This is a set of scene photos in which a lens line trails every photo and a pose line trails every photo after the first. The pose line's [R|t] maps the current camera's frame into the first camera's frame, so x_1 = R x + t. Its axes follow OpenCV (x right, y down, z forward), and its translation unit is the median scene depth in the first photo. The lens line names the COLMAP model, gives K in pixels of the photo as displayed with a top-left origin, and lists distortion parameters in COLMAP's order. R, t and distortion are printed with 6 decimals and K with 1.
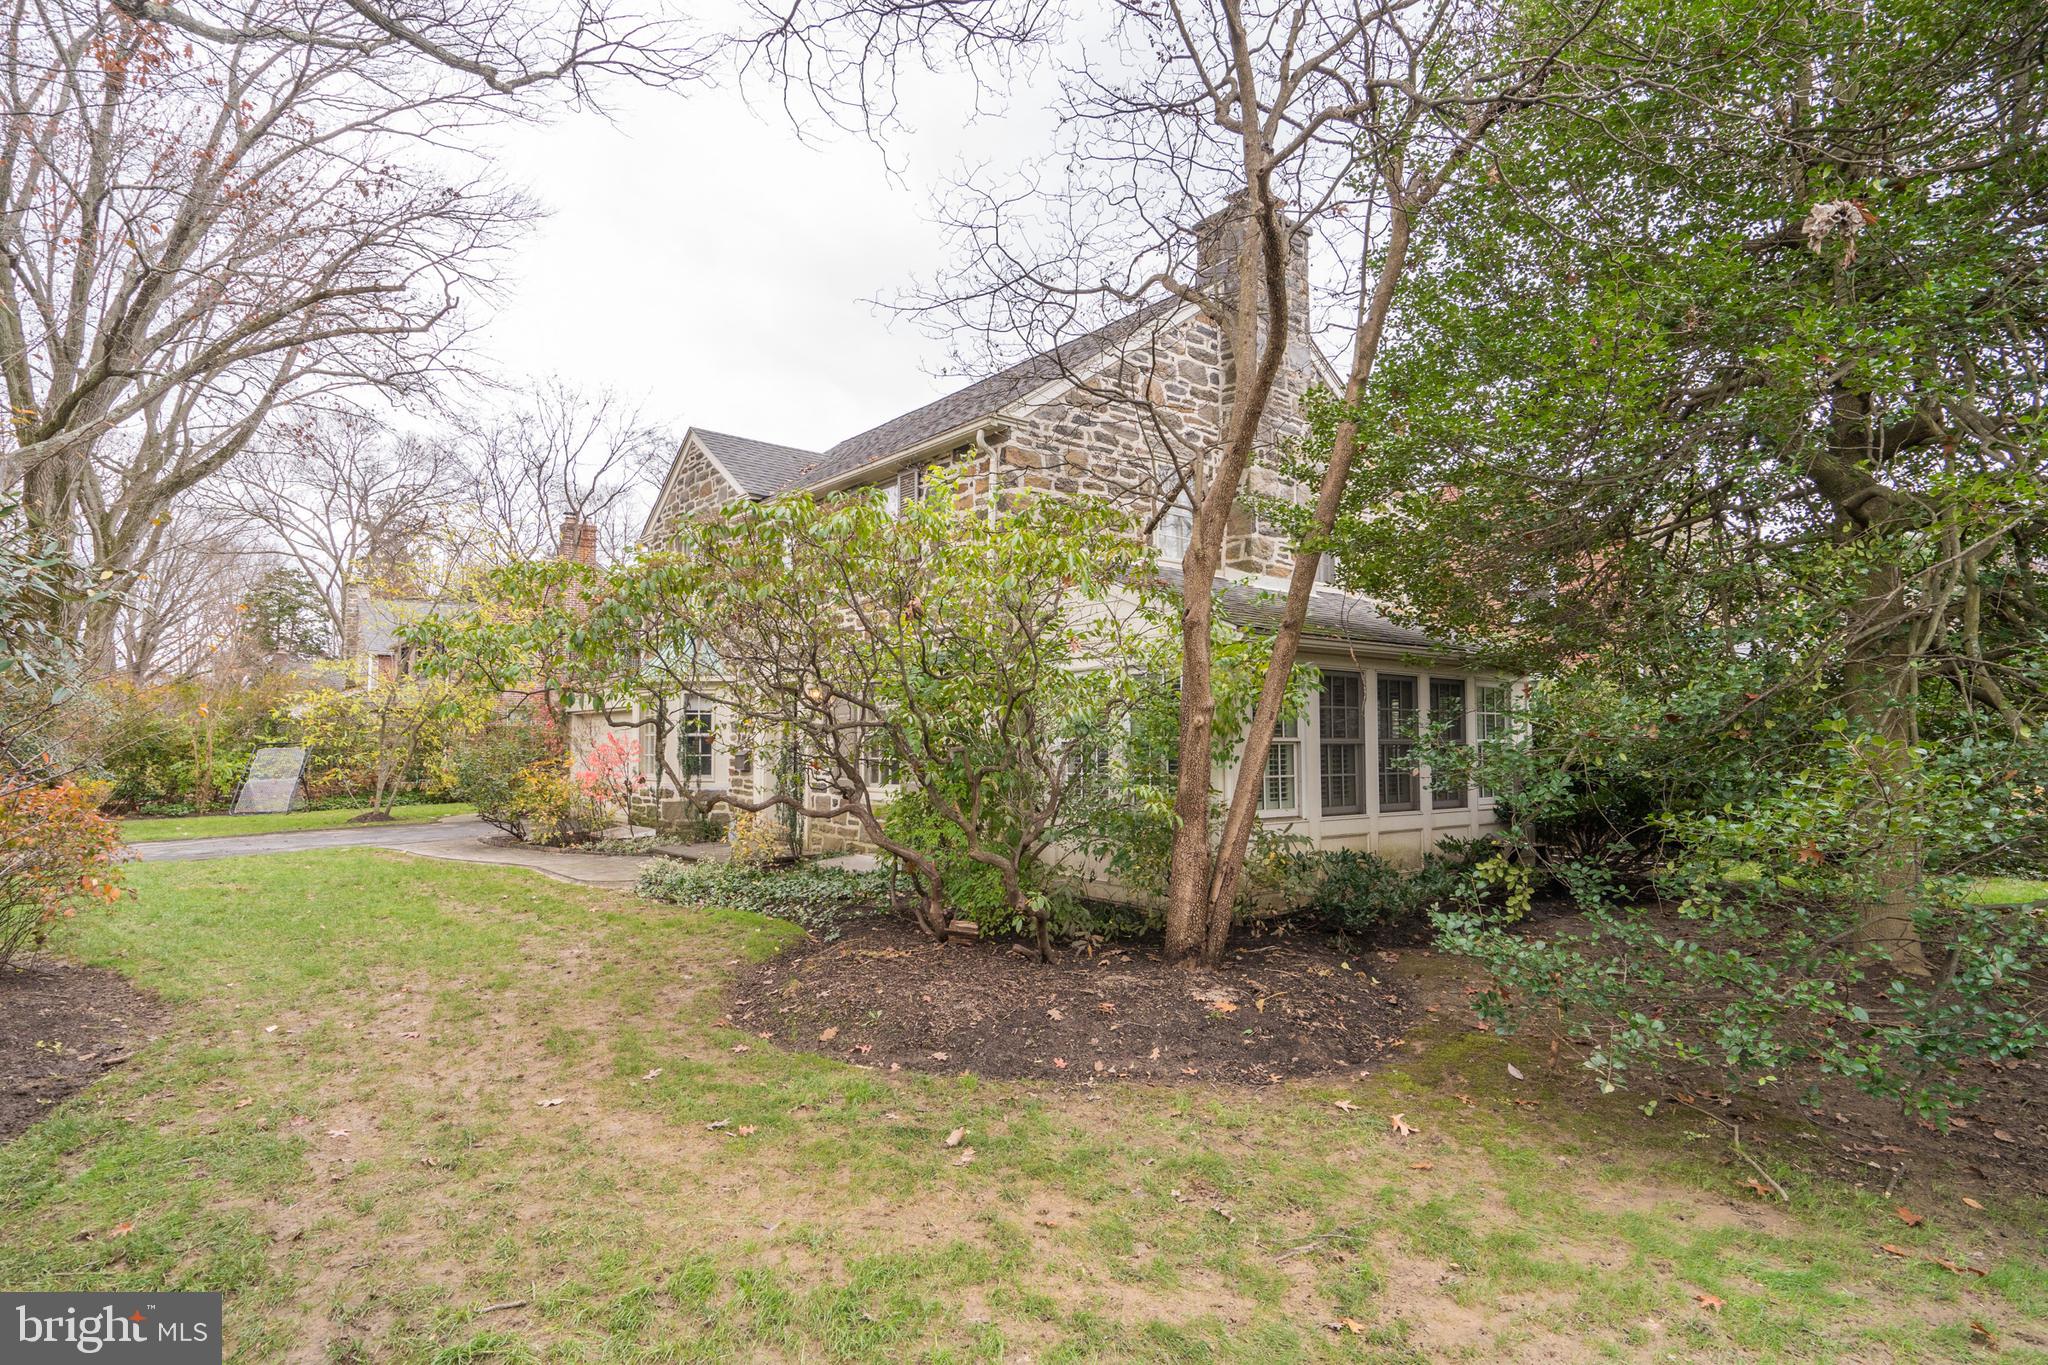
lens RADIAL K [[1034.0, 0, 1032.9], [0, 1034.0, 677.7], [0, 0, 1]] dist [0.004579, 0.001158]
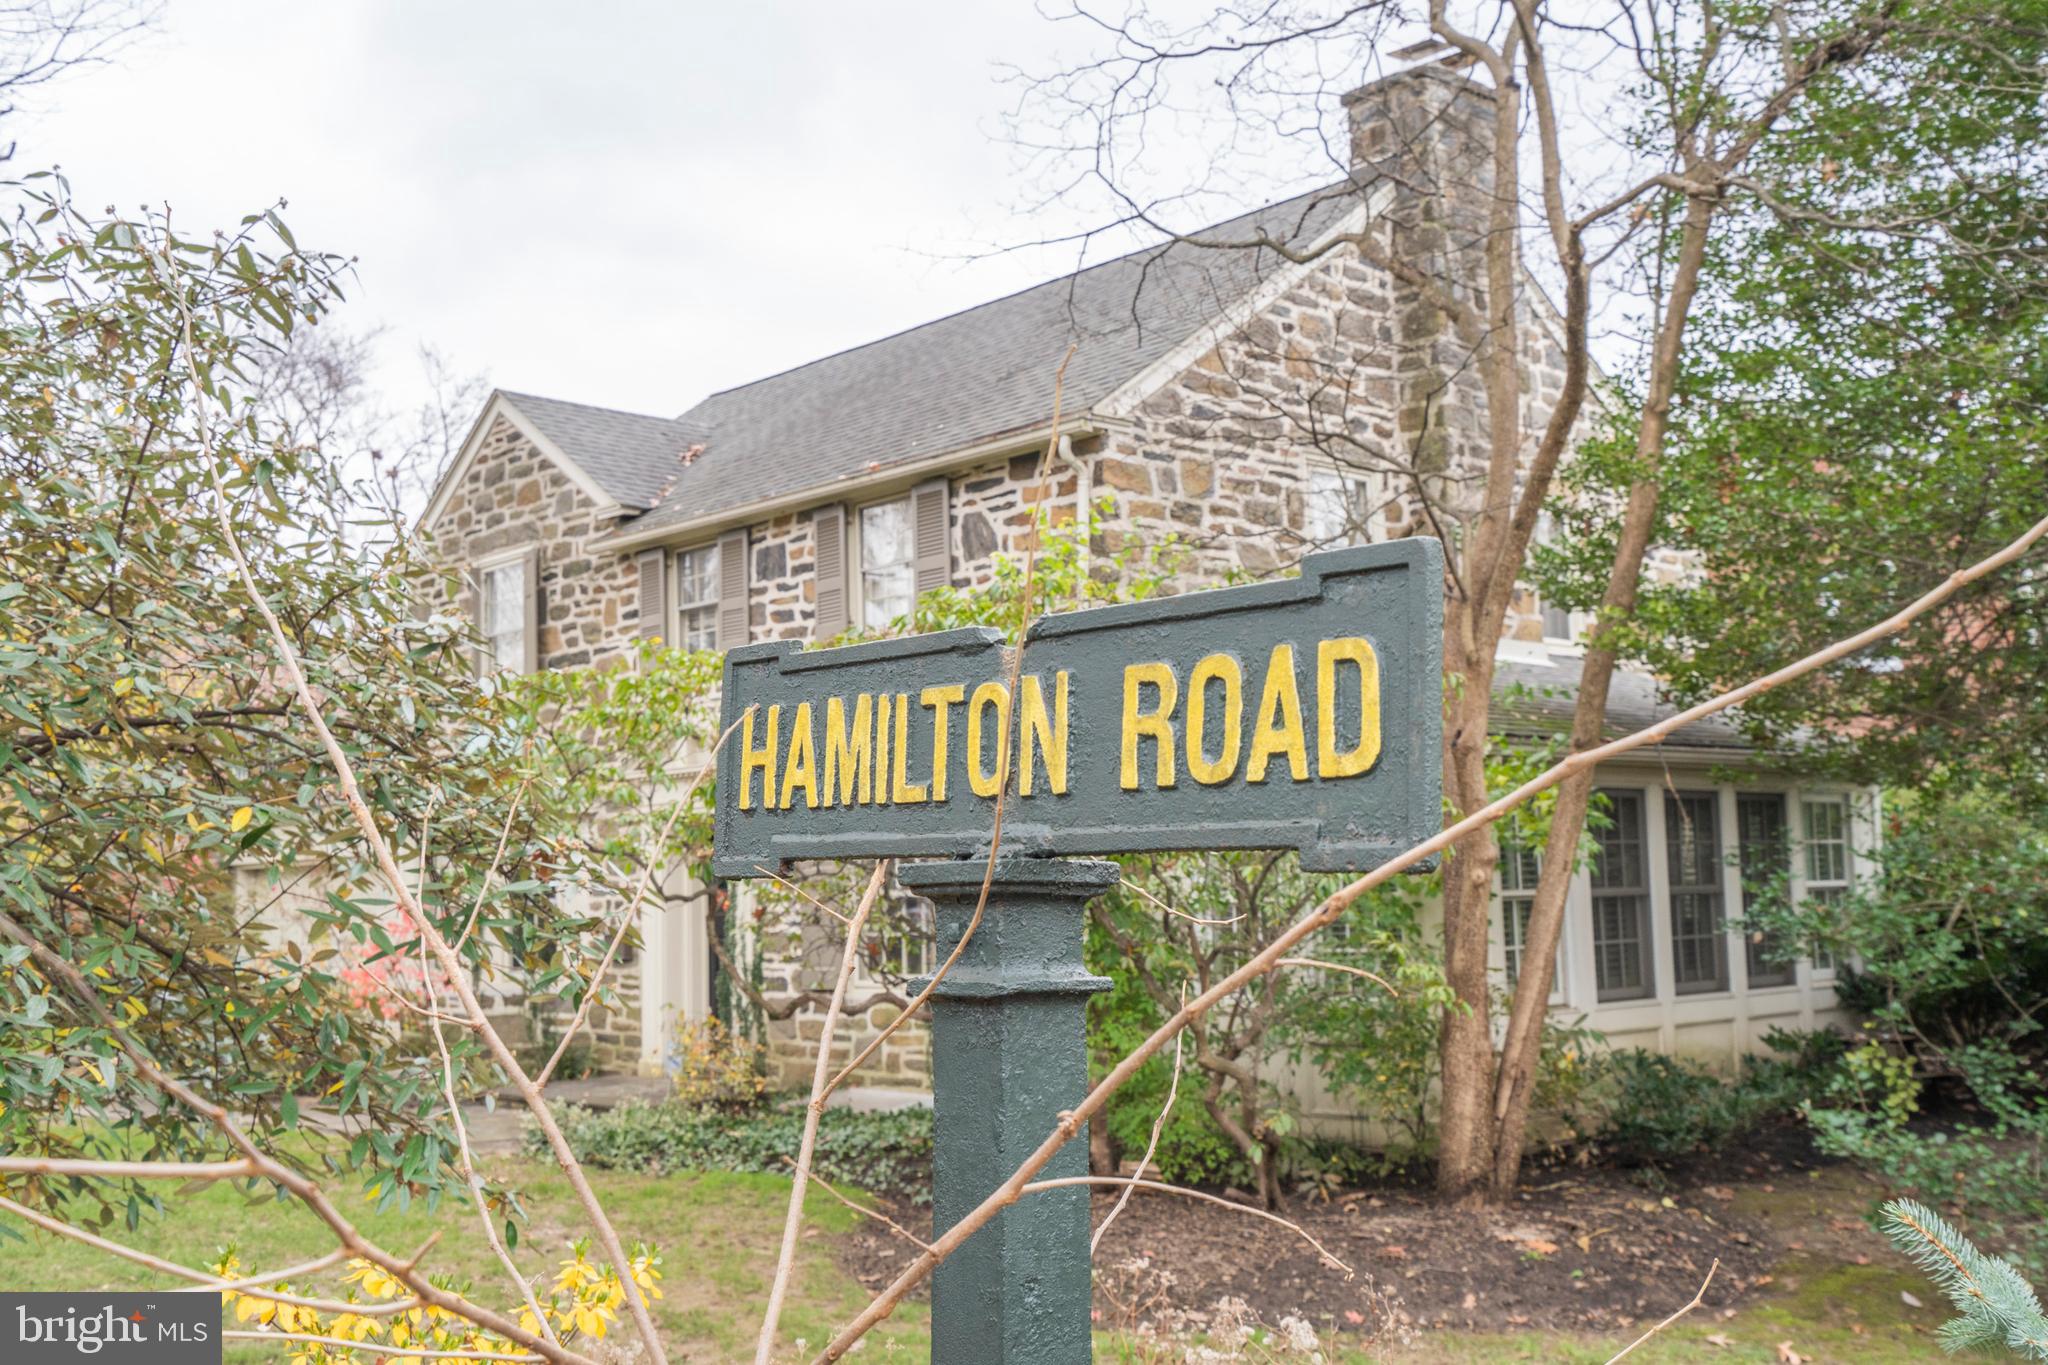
lens RADIAL K [[1999.1, 0, 1019.7], [0, 1999.1, 685.4], [0, 0, 1]] dist [0.011014, 0.000000]
pose [[0.997932, -0.018717, 0.061488, -0.175783], [0.021052, 0.999073, -0.037549, -0.033872], [-0.060728, 0.038766, 0.997401, -0.300171]]
